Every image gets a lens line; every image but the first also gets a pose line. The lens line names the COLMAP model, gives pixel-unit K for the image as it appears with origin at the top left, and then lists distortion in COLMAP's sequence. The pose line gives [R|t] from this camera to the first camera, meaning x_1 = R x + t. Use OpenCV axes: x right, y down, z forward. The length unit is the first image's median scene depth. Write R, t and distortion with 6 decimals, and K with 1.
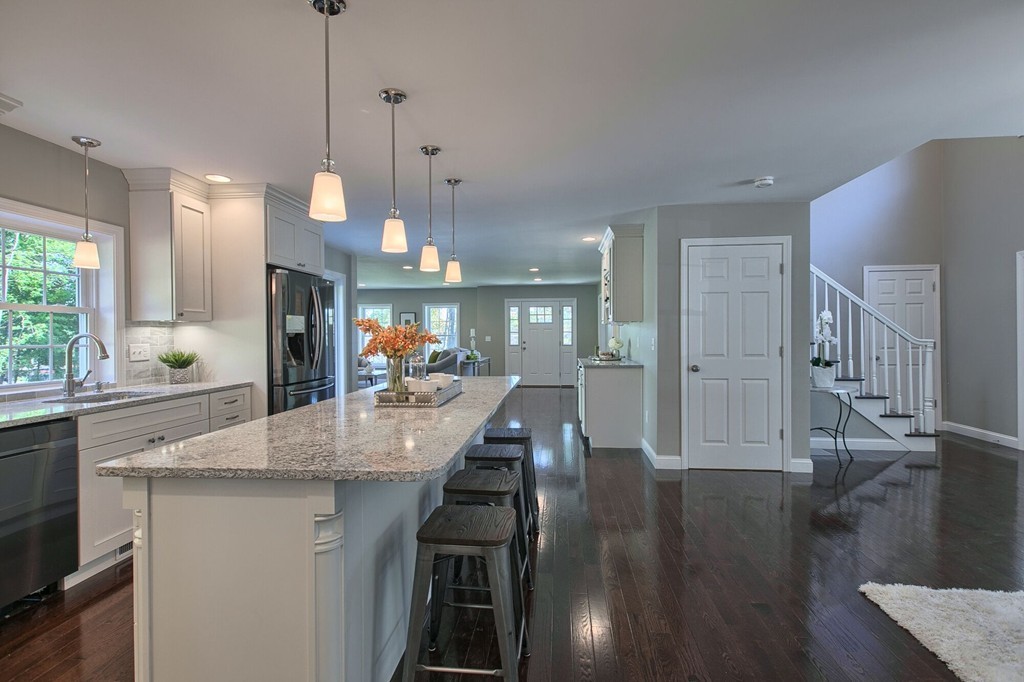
lens RADIAL K [[516.9, 0, 514.5], [0, 516.9, 337.5], [0, 0, 1]] dist [0.005390, 0.000107]
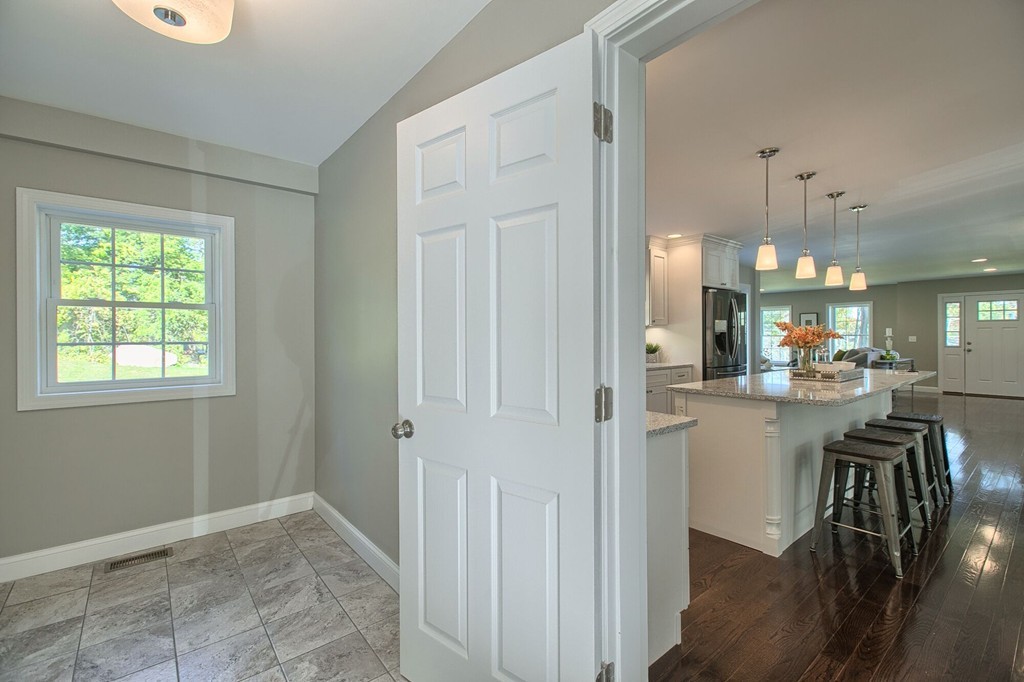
lens RADIAL K [[463.6, 0, 503.9], [0, 463.6, 338.3], [0, 0, 1]] dist [0.007052, 0.000699]
pose [[0.710360, 0.005419, -0.703817, 0.062559], [-0.004377, 0.999985, 0.003282, 0.007416], [0.703824, 0.000749, 0.710374, -0.368938]]
